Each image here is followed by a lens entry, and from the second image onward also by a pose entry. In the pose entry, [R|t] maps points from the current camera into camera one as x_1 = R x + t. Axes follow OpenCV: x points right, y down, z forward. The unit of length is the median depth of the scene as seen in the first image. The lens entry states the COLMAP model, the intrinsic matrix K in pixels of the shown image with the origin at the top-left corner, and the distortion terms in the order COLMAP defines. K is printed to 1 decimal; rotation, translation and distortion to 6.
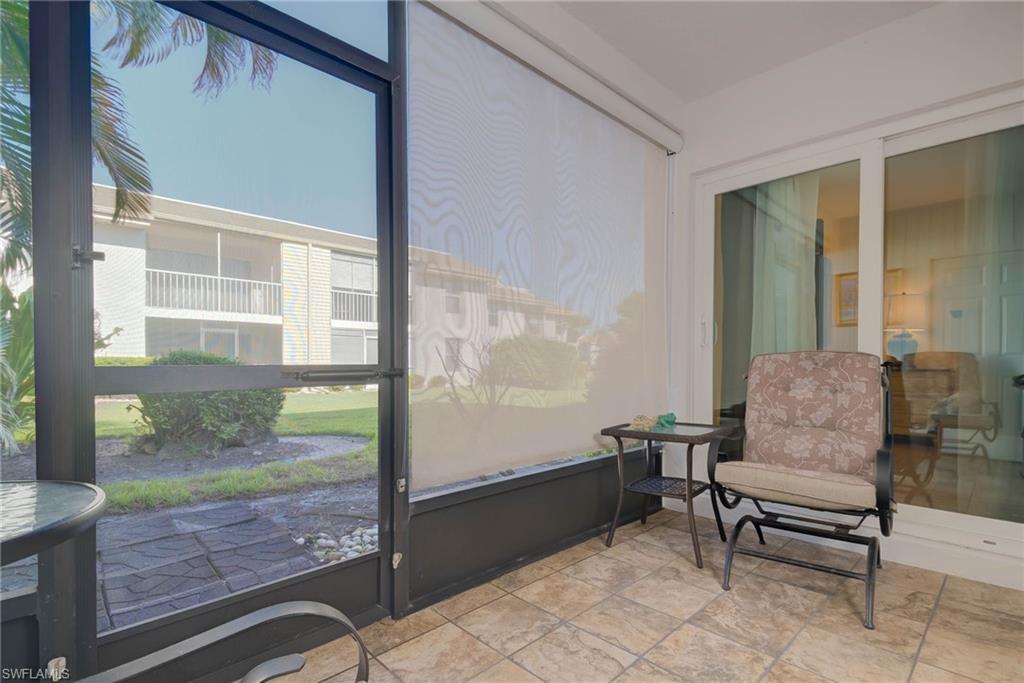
lens RADIAL K [[503.5, 0, 511.8], [0, 503.5, 356.9], [0, 0, 1]] dist [0.039852, 0.000102]
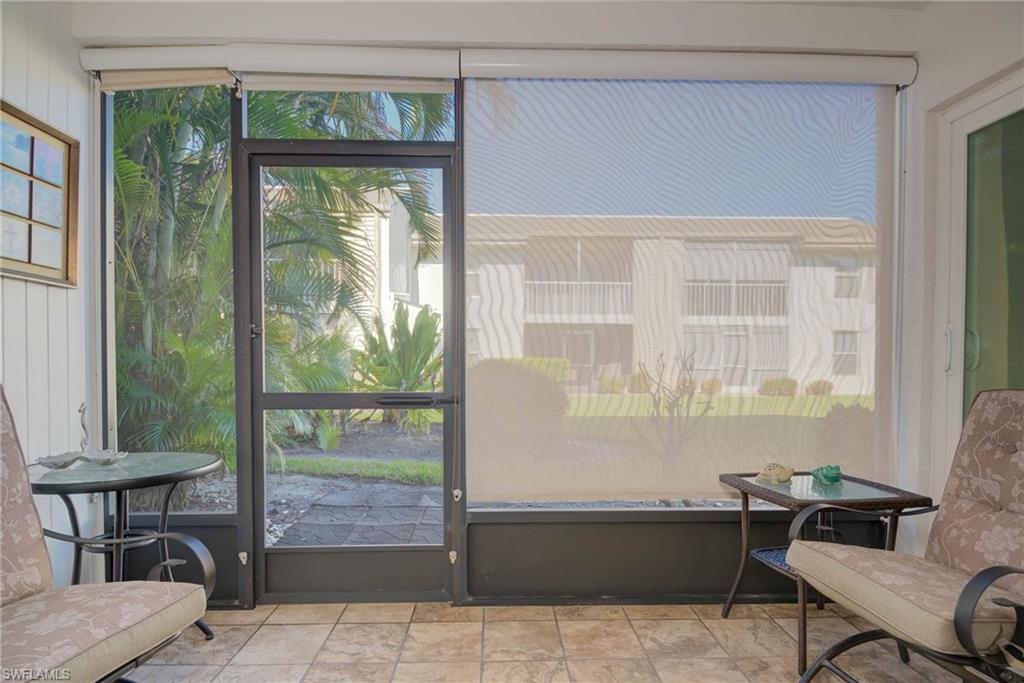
lens RADIAL K [[590.6, 0, 515.5], [0, 590.6, 349.2], [0, 0, 1]] dist [-0.011000, -0.000734]
pose [[0.718186, -0.003430, -0.695843, 0.724848], [0.006800, 0.999975, 0.002089, -0.075759], [0.695818, -0.006232, 0.718191, 0.097740]]
